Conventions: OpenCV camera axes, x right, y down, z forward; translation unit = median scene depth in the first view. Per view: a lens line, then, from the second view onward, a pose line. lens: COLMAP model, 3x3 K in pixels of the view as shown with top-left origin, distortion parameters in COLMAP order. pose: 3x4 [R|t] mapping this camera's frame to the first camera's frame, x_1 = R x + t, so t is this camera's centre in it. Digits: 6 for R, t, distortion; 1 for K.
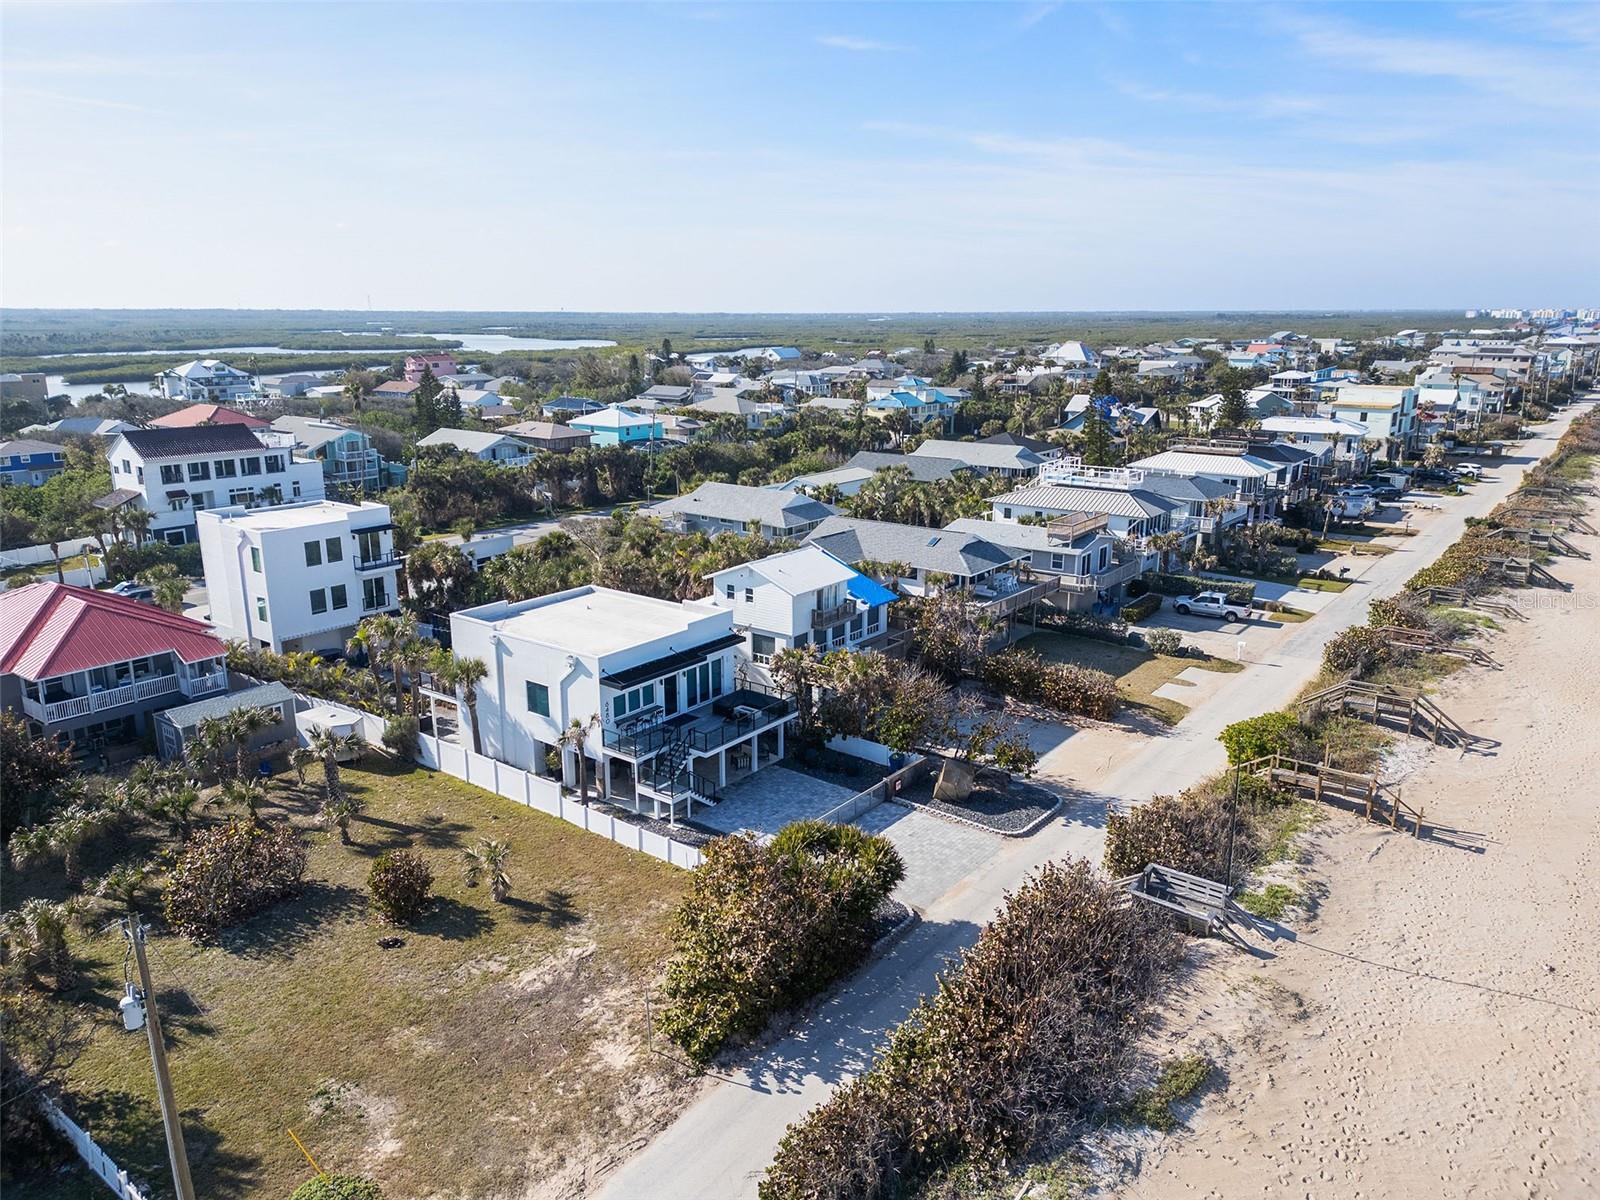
lens RADIAL K [[1113.1, 0, 800.0], [0, 1113.1, 600.0], [0, 0, 1]] dist [0.089365, -0.098276]
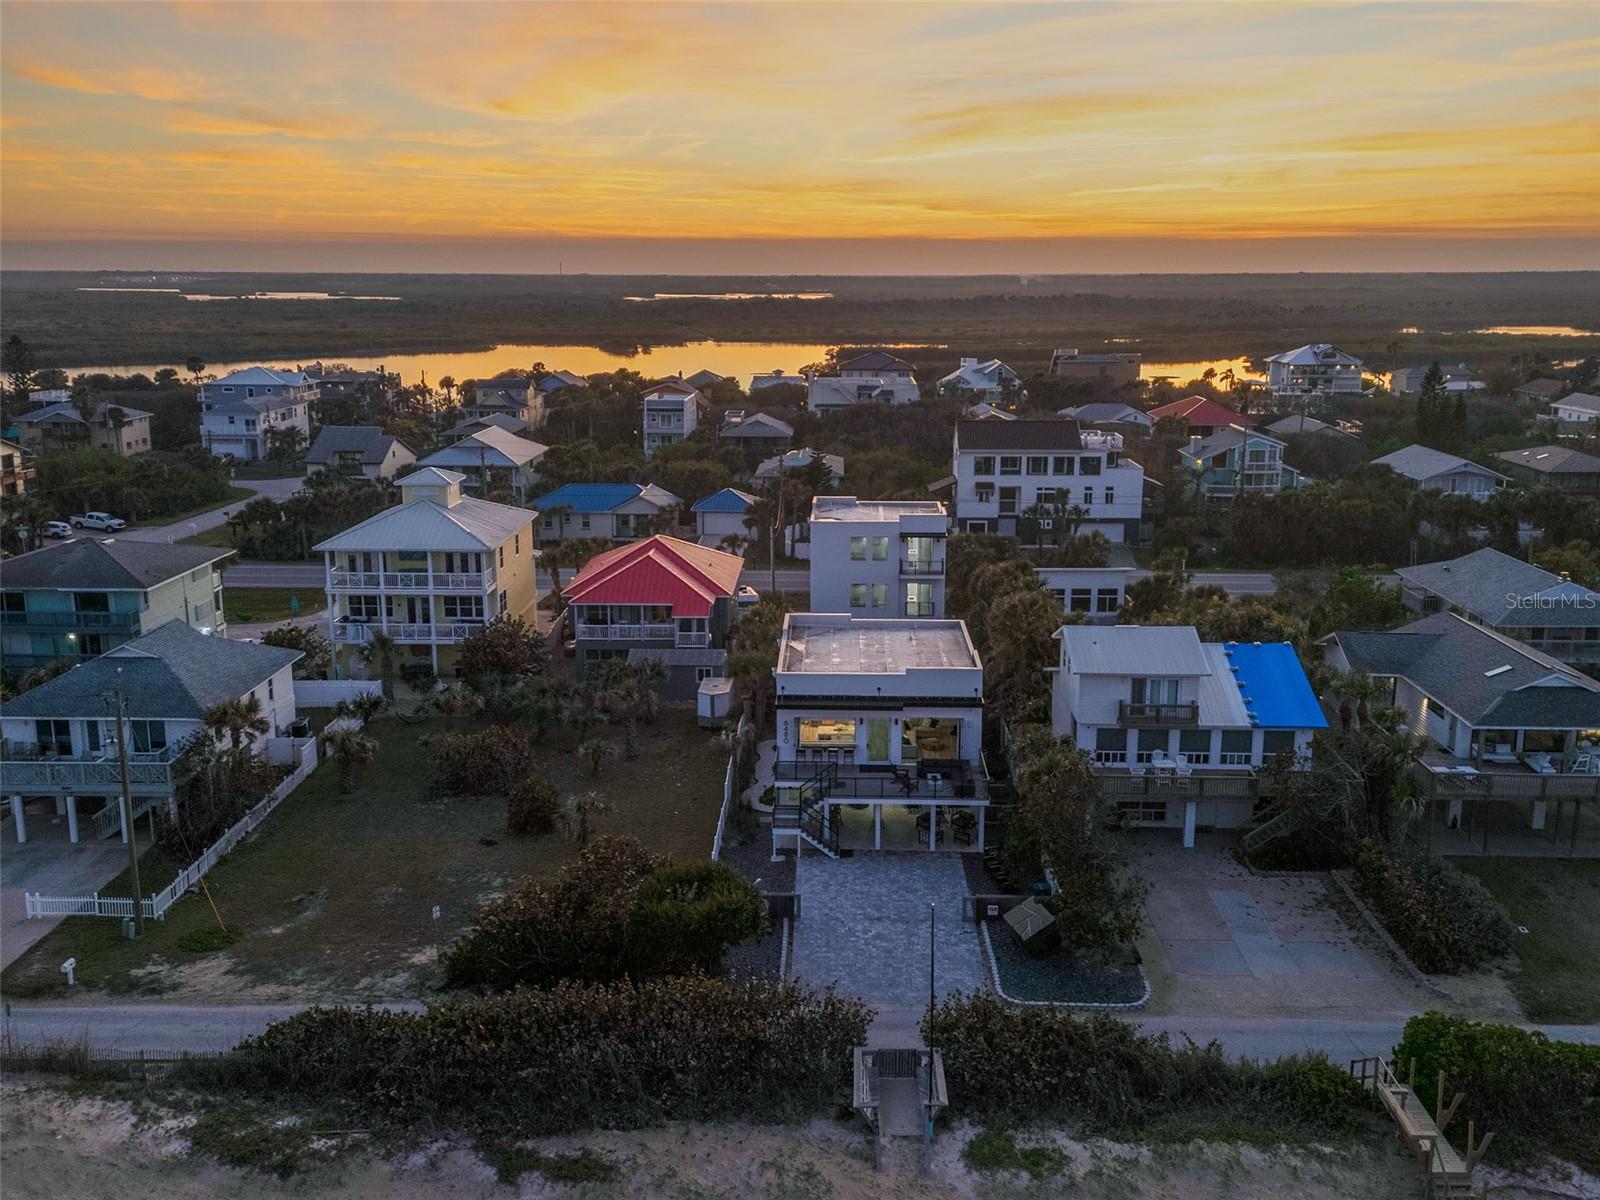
lens RADIAL K [[1469.6, 0, 800.0], [0, 1469.6, 600.0], [0, 0, 1]] dist [0.097296, -0.127011]
pose [[0.585504, 0.174801, -0.791599, 0.785634], [-0.201977, 0.977138, 0.066380, -0.095111], [0.785105, 0.121019, 0.607424, 0.191847]]
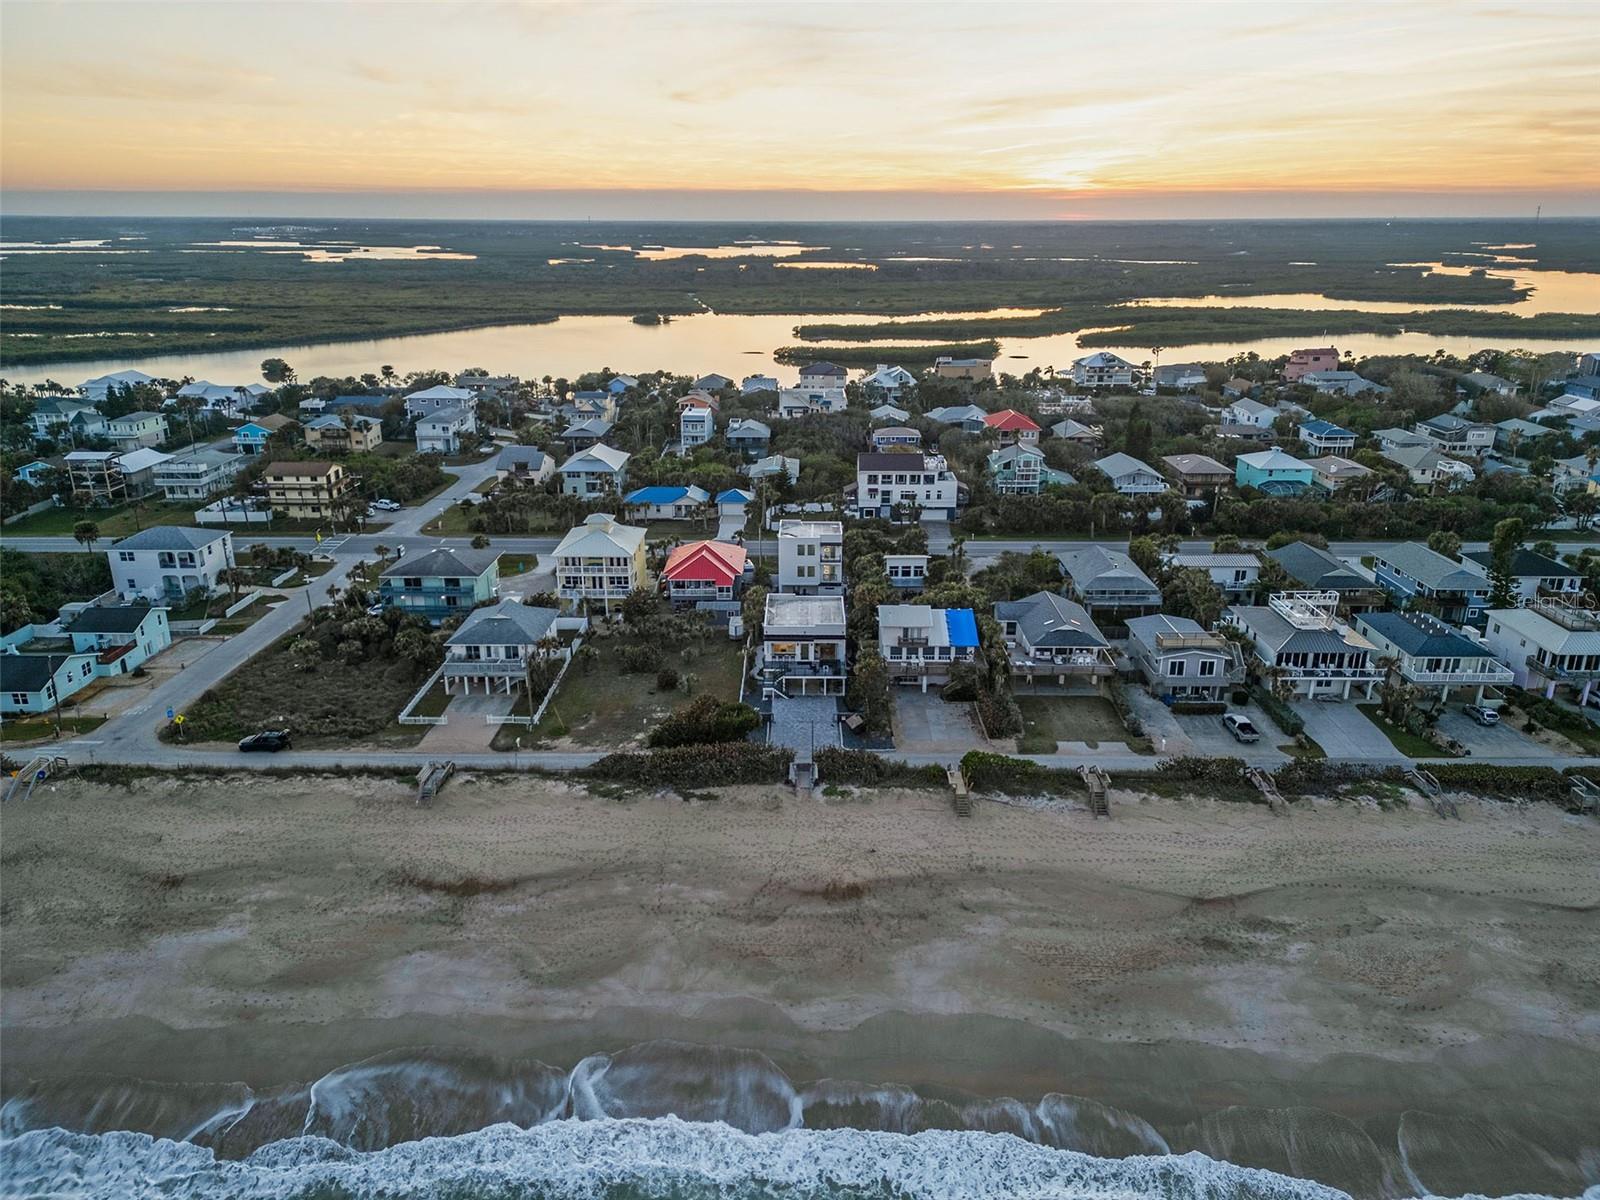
lens RADIAL K [[1113.1, 0, 800.0], [0, 1113.1, 600.0], [0, 0, 1]] dist [0.089365, -0.098276]
pose [[0.602564, 0.257484, -0.755393, 1.587830], [-0.198700, 0.965121, 0.170472, -0.408177], [0.772939, 0.047377, 0.632709, -0.474387]]
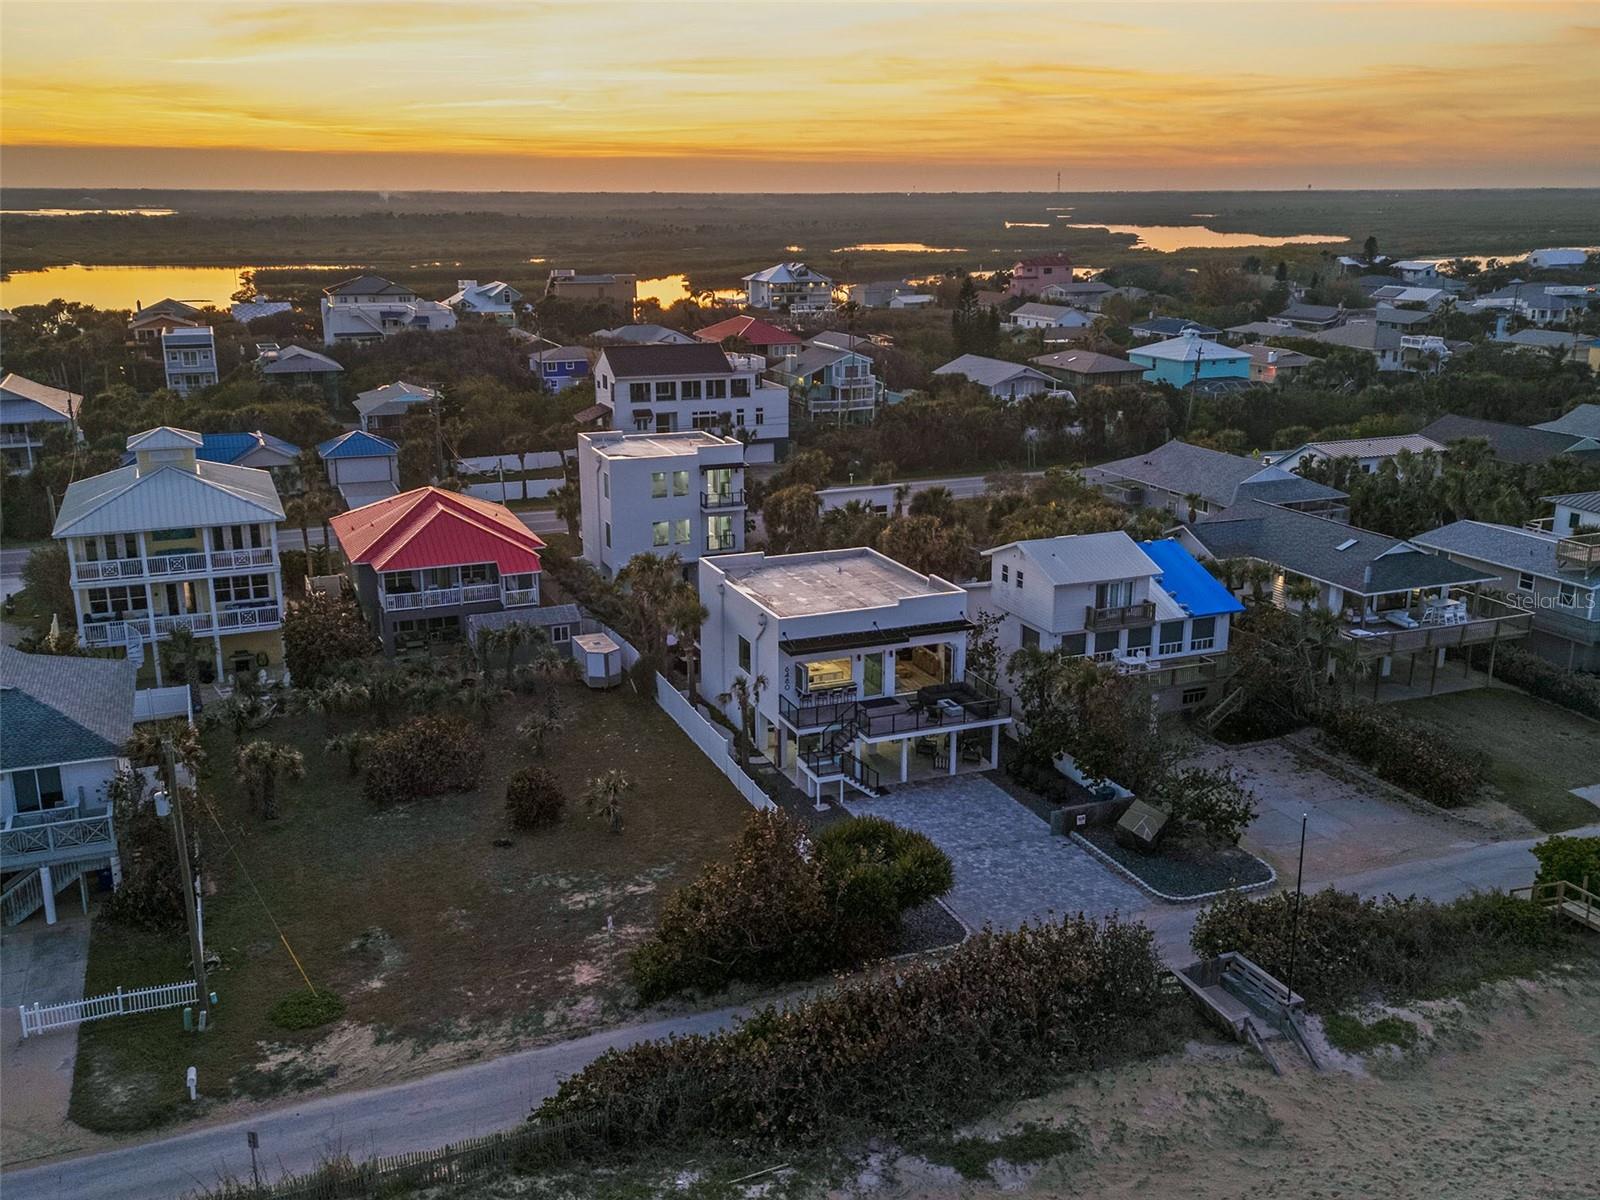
lens RADIAL K [[1463.0, 0, 800.0], [0, 1463.0, 600.0], [0, 0, 1]] dist [0.147607, -0.261696]
pose [[0.865258, 0.133331, -0.483272, 0.403489], [-0.124537, 0.990933, 0.050418, -0.028073], [0.485613, 0.016560, 0.874017, -0.083979]]
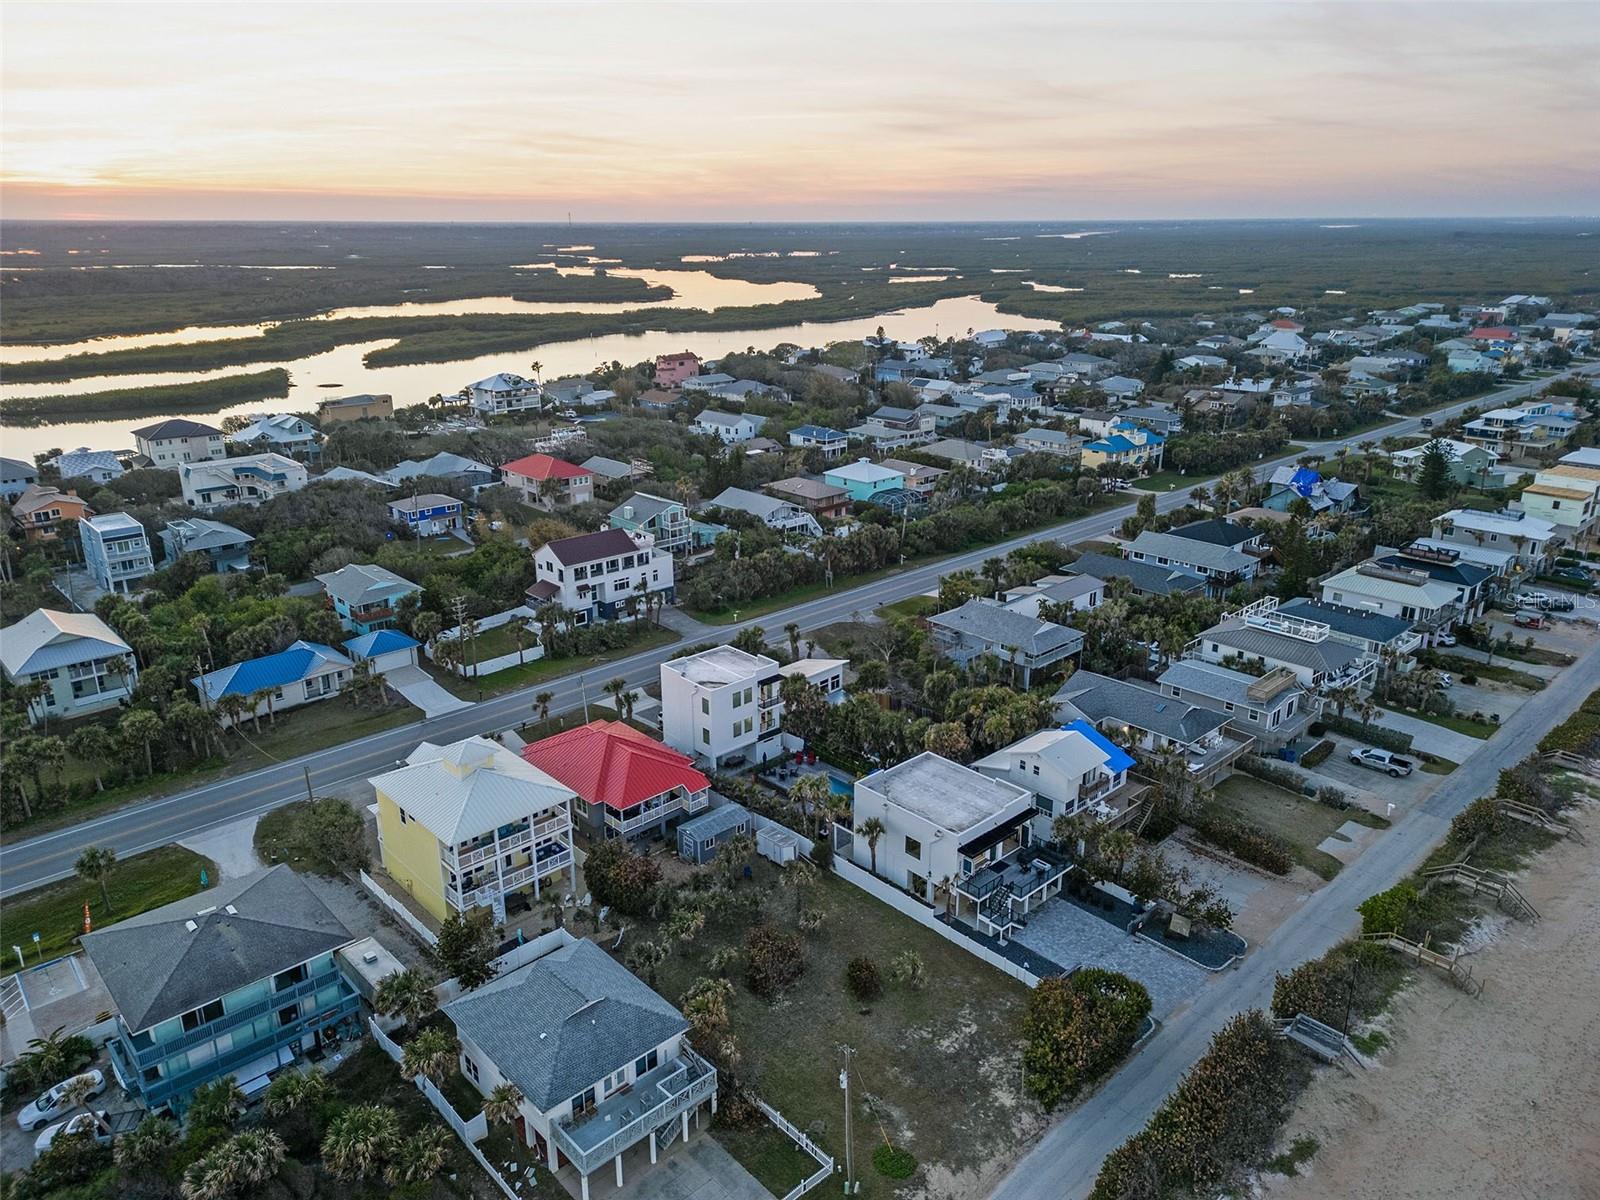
lens RADIAL K [[1113.1, 0, 800.0], [0, 1113.1, 600.0], [0, 0, 1]] dist [0.089365, -0.098276]
pose [[0.987609, 0.049688, -0.148860, -0.167111], [-0.038280, 0.996176, 0.078542, -0.386174], [0.152194, -0.071871, 0.985734, -0.601167]]
